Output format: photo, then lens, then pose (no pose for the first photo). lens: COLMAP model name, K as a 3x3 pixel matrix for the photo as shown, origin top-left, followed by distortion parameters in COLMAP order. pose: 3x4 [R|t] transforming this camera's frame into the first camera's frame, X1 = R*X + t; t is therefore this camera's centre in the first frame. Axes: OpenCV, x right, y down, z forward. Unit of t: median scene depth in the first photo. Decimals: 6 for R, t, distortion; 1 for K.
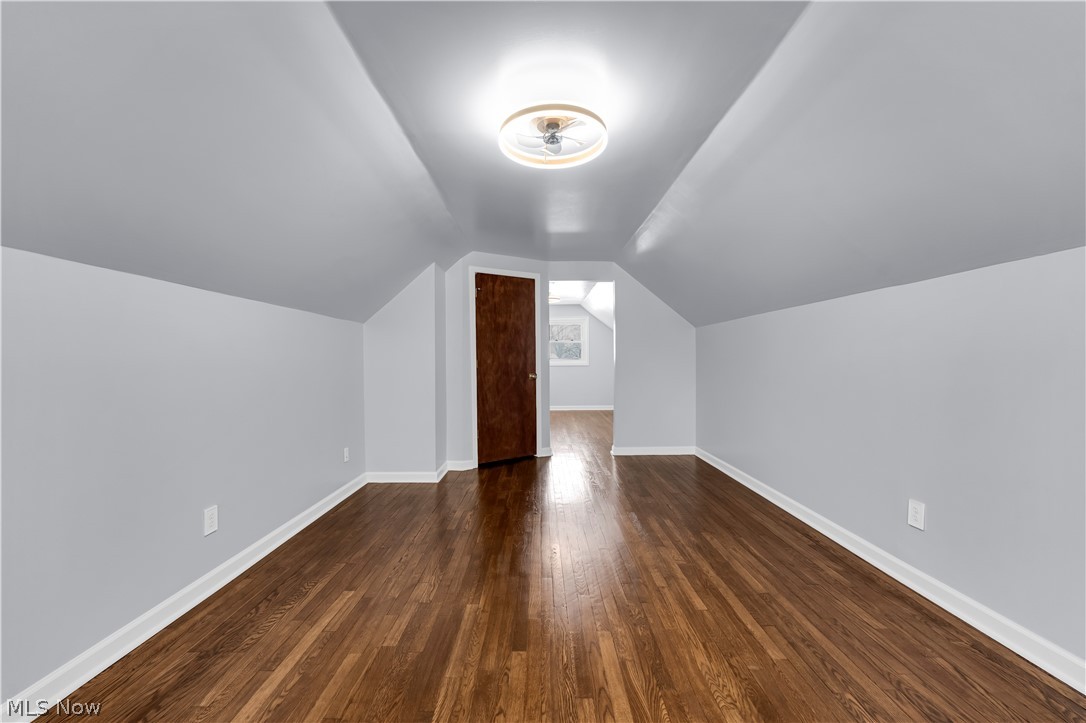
lens RADIAL K [[439.4, 0, 536.3], [0, 439.4, 369.7], [0, 0, 1]] dist [-0.002465, -0.000480]
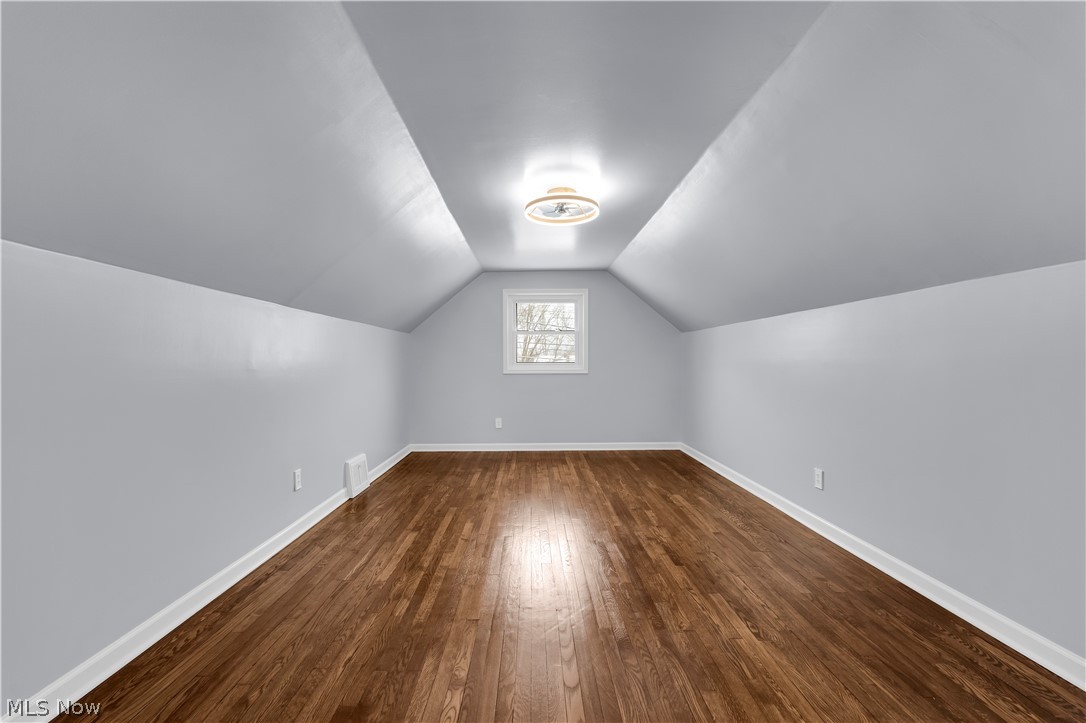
lens RADIAL K [[439.4, 0, 536.3], [0, 439.4, 369.7], [0, 0, 1]] dist [-0.002465, -0.000480]
pose [[-0.999748, 0.010921, -0.019600, 0.130535], [0.010173, 0.999230, 0.037889, -0.046611], [0.019998, 0.037680, -0.999090, 2.034949]]
